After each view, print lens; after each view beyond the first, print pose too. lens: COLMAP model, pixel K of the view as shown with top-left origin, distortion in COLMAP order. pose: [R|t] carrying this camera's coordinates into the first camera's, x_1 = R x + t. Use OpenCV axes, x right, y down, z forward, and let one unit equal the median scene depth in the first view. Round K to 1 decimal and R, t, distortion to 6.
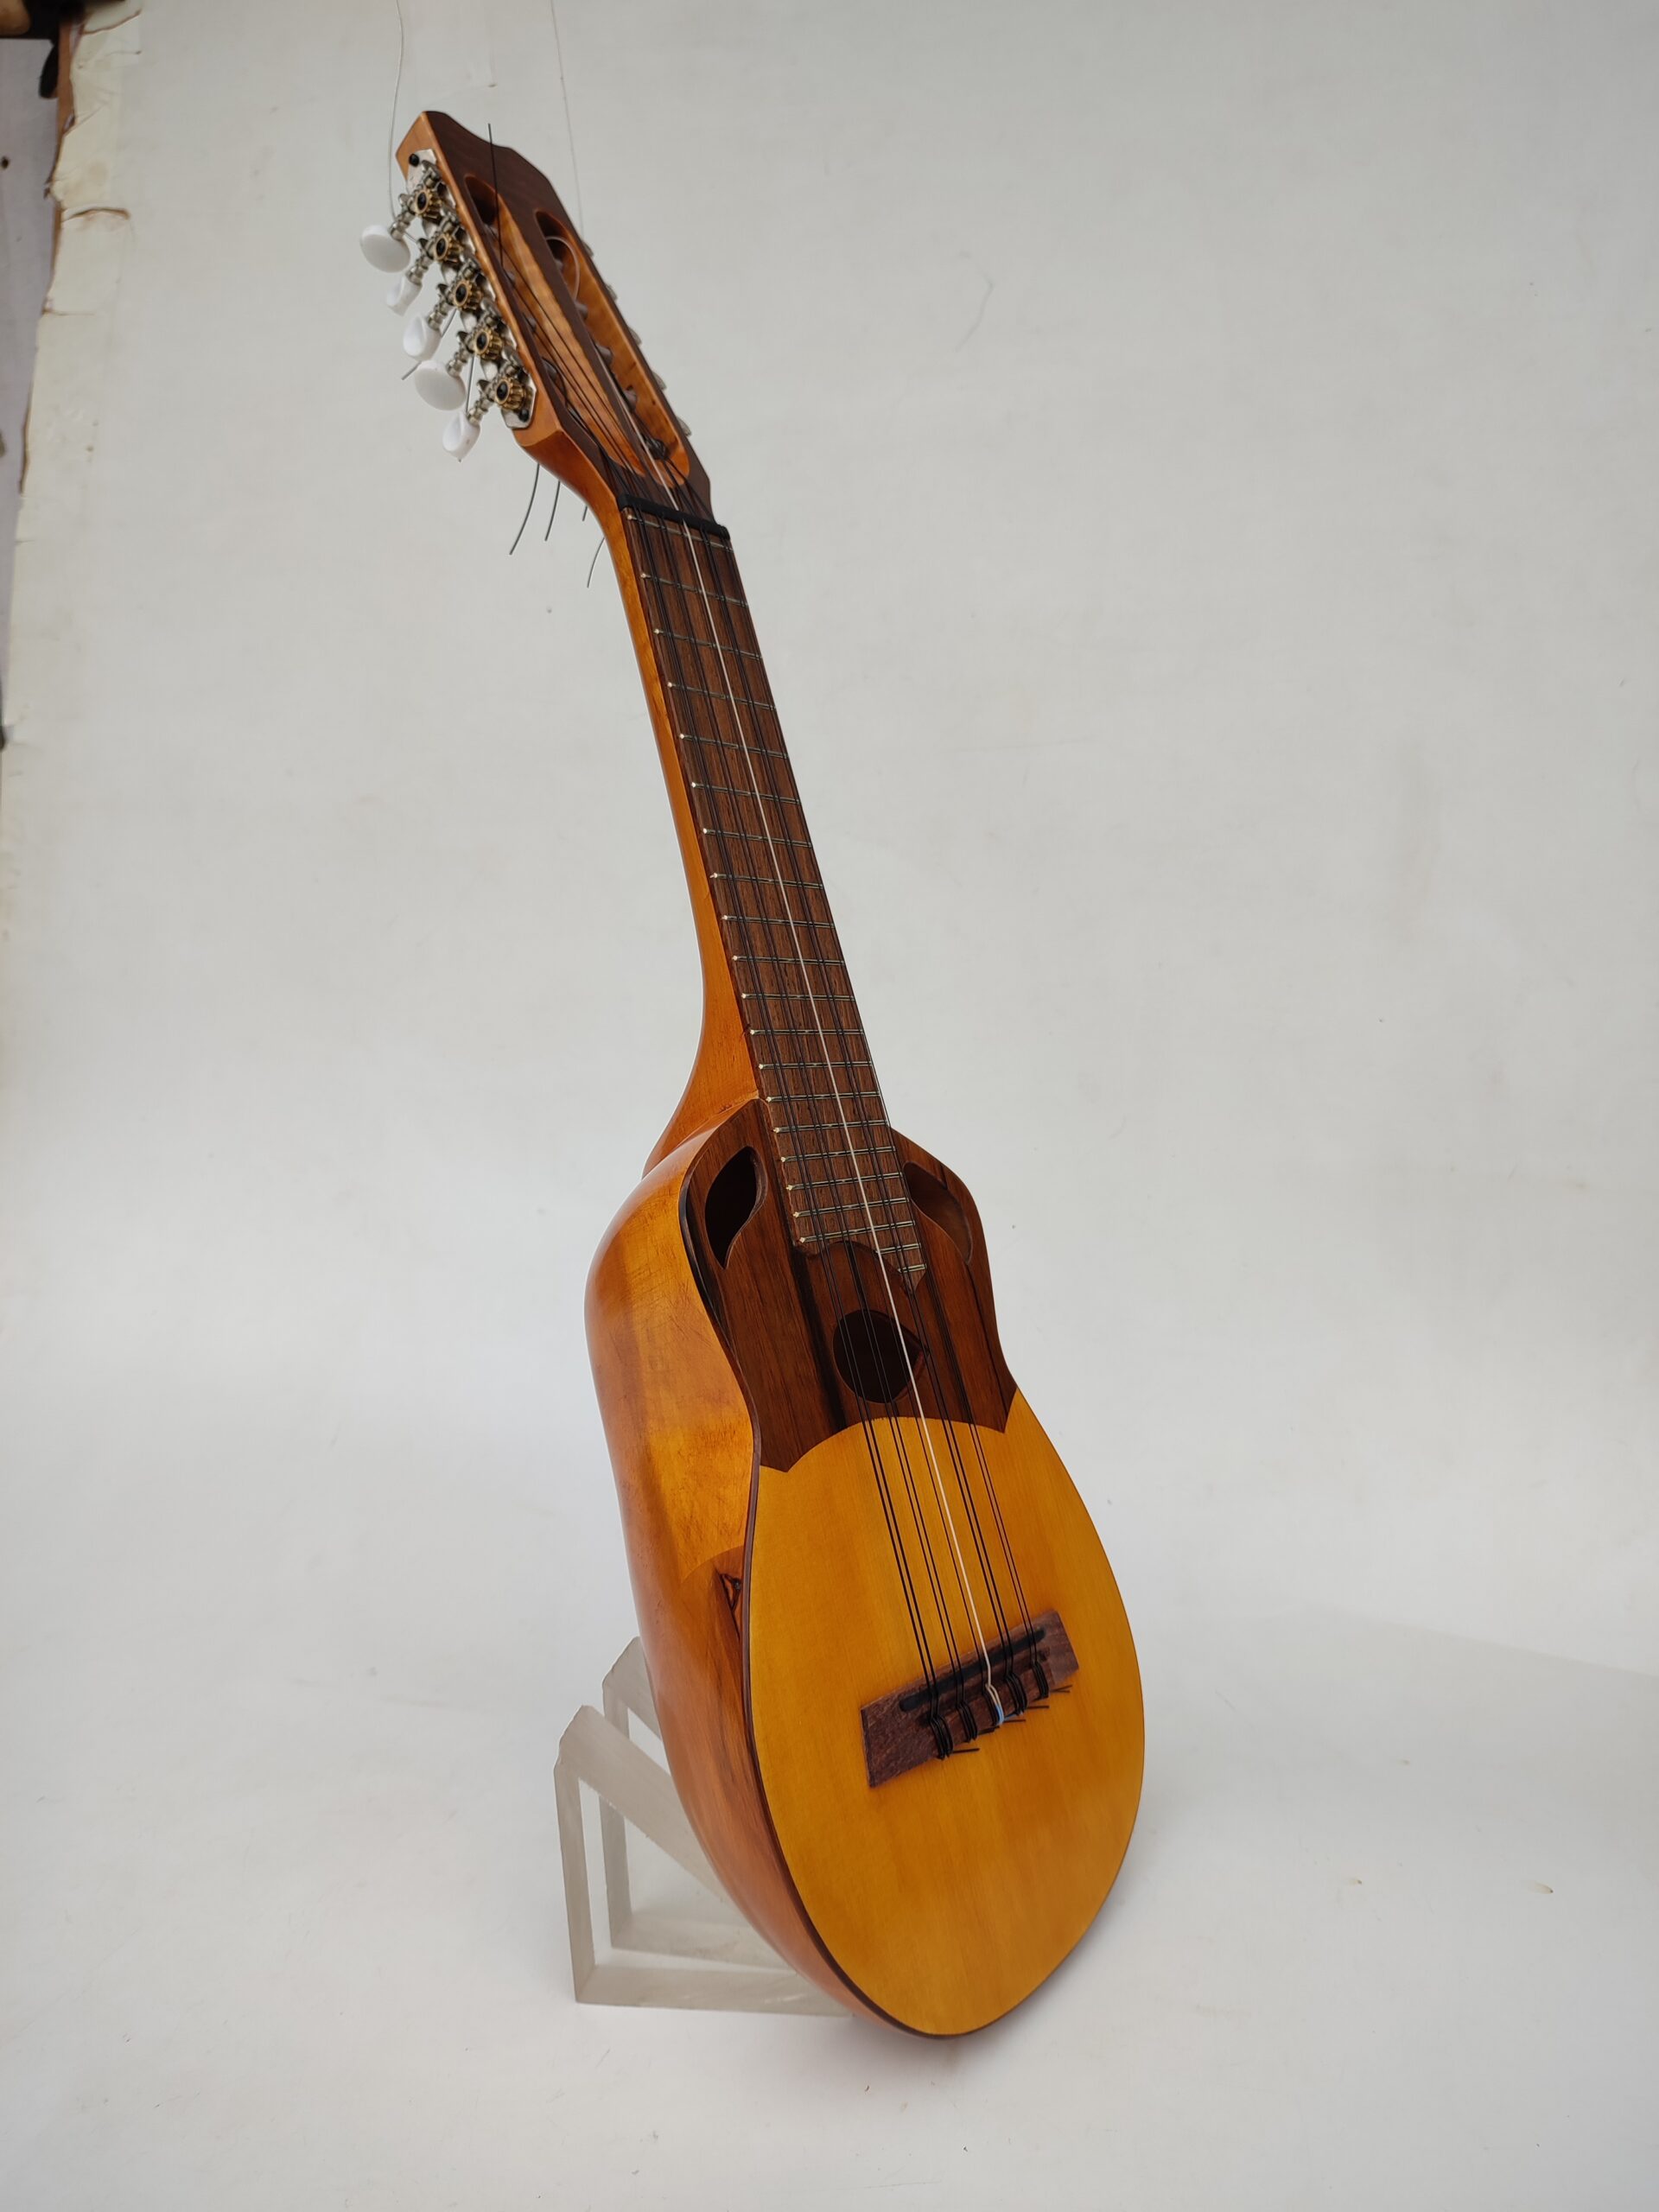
lens RADIAL K [[1650.8, 0, 828.2], [0, 1650.8, 1085.6], [0, 0, 1]] dist [-0.000113, -0.015680]
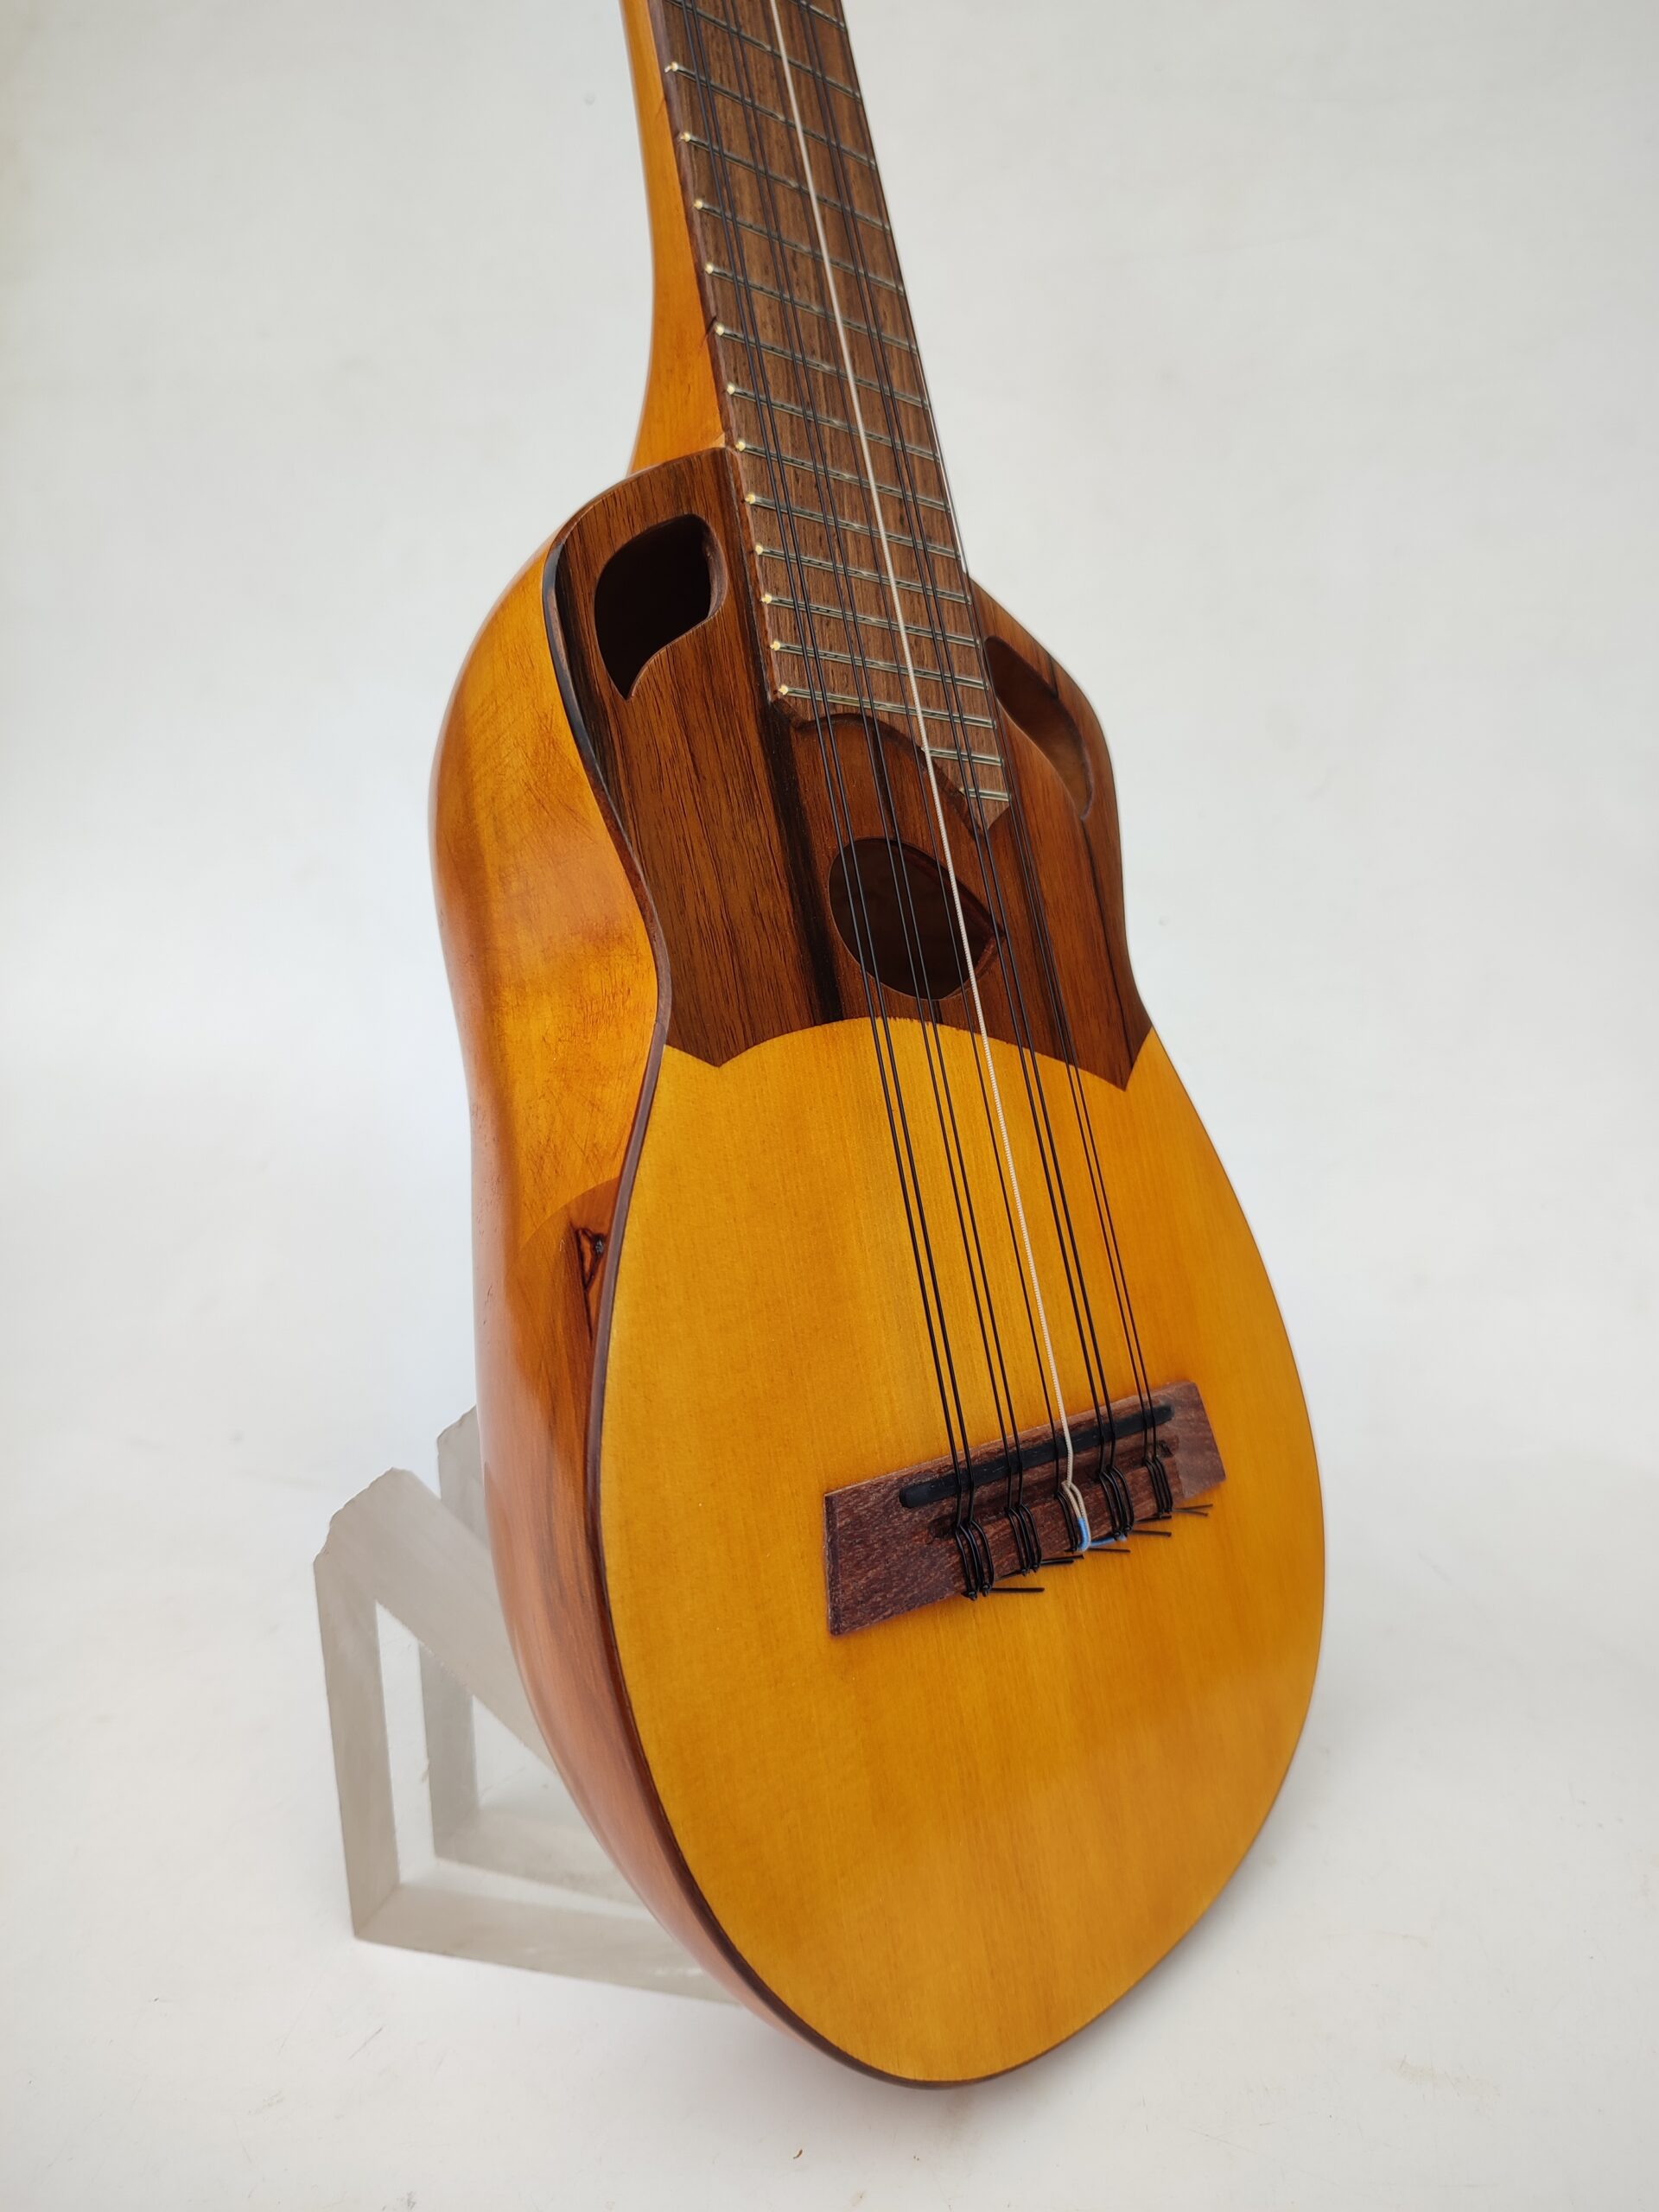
lens RADIAL K [[1650.8, 0, 824.8], [0, 1650.8, 1107.8], [0, 0, 1]] dist [-0.000113, -0.015680]
pose [[0.994410, 0.056506, -0.089191, 0.056663], [-0.049039, 0.995275, 0.083806, 0.188071], [0.093505, -0.078964, 0.992482, 0.429762]]
